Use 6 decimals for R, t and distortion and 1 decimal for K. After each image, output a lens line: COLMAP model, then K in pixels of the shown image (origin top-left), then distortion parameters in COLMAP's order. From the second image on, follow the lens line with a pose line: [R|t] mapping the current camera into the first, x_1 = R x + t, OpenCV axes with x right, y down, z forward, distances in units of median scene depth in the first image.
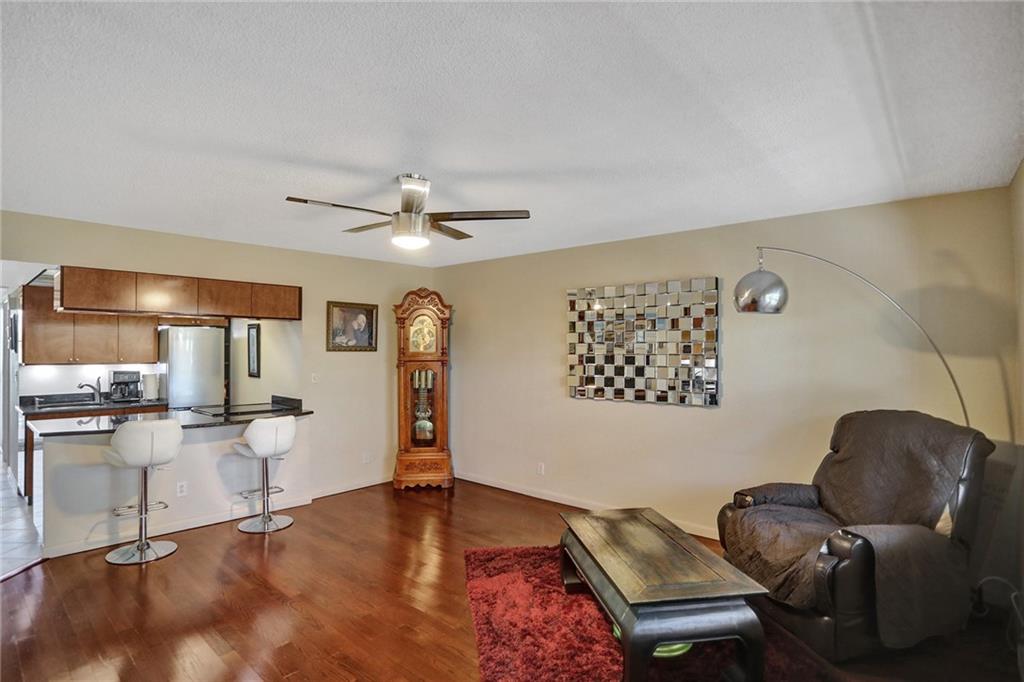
lens RADIAL K [[525.2, 0, 509.3], [0, 525.2, 346.4], [0, 0, 1]] dist [-0.070360, 0.027241]
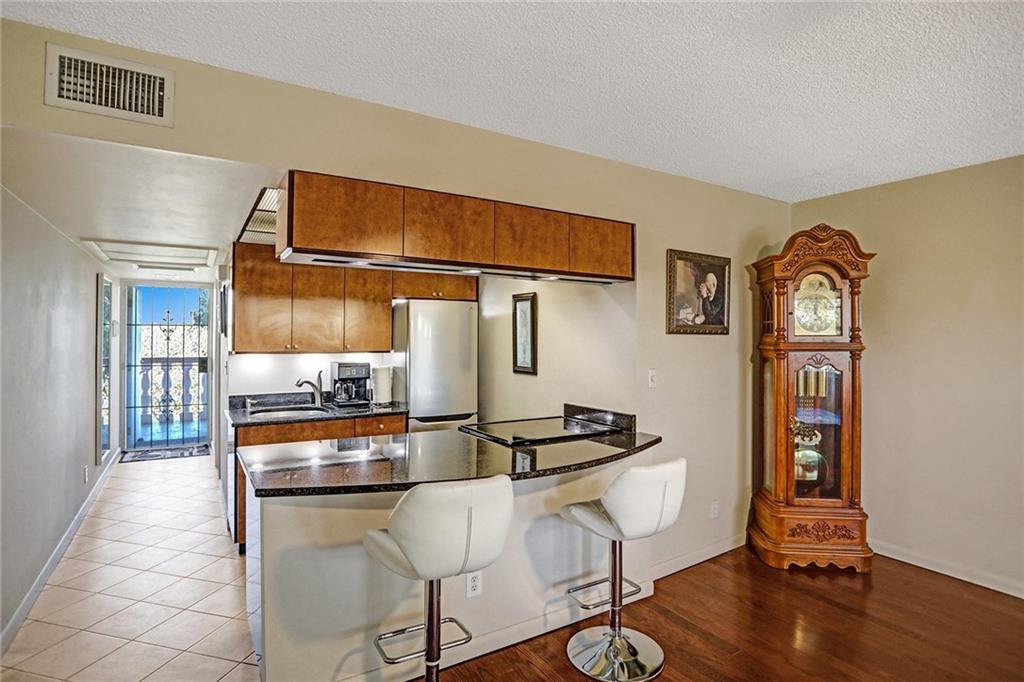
lens RADIAL K [[522.4, 0, 506.0], [0, 522.4, 331.0], [0, 0, 1]] dist [-0.076008, 0.024974]
pose [[0.959775, -0.003669, -0.280748, -0.346012], [0.001048, 0.999954, -0.009486, 0.011116], [0.280770, 0.008810, 0.959735, 0.364888]]
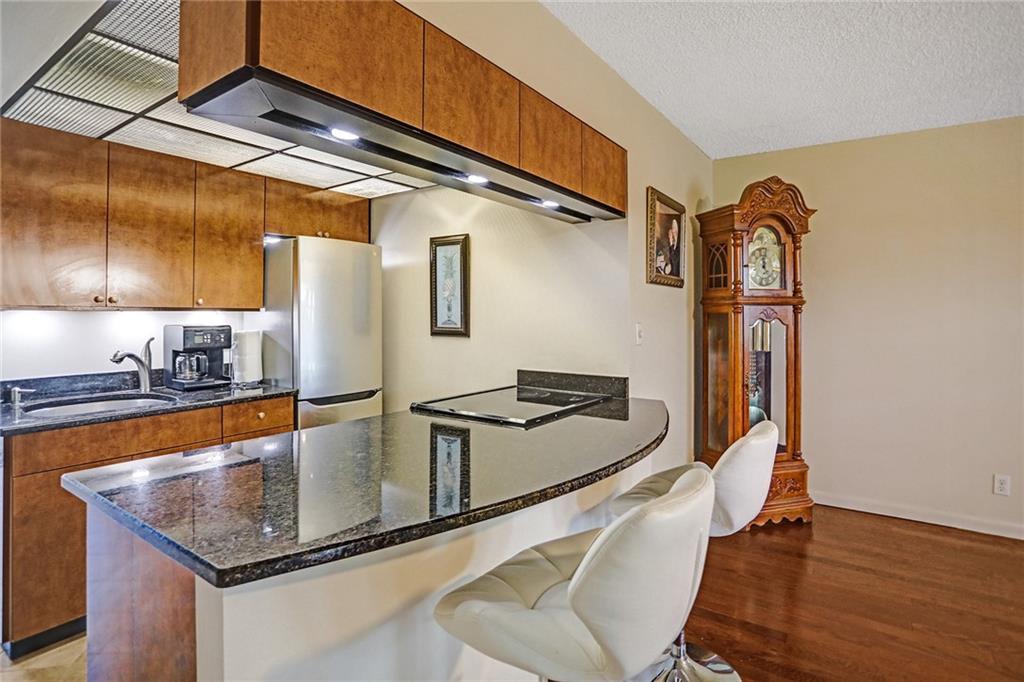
lens RADIAL K [[525.1, 0, 510.1], [0, 525.1, 315.3], [0, 0, 1]] dist [-0.067562, 0.026662]
pose [[0.992437, -0.002528, 0.122730, -0.527407], [0.001658, 0.999973, 0.007195, 0.035853], [-0.122745, -0.006937, 0.992414, 0.479165]]
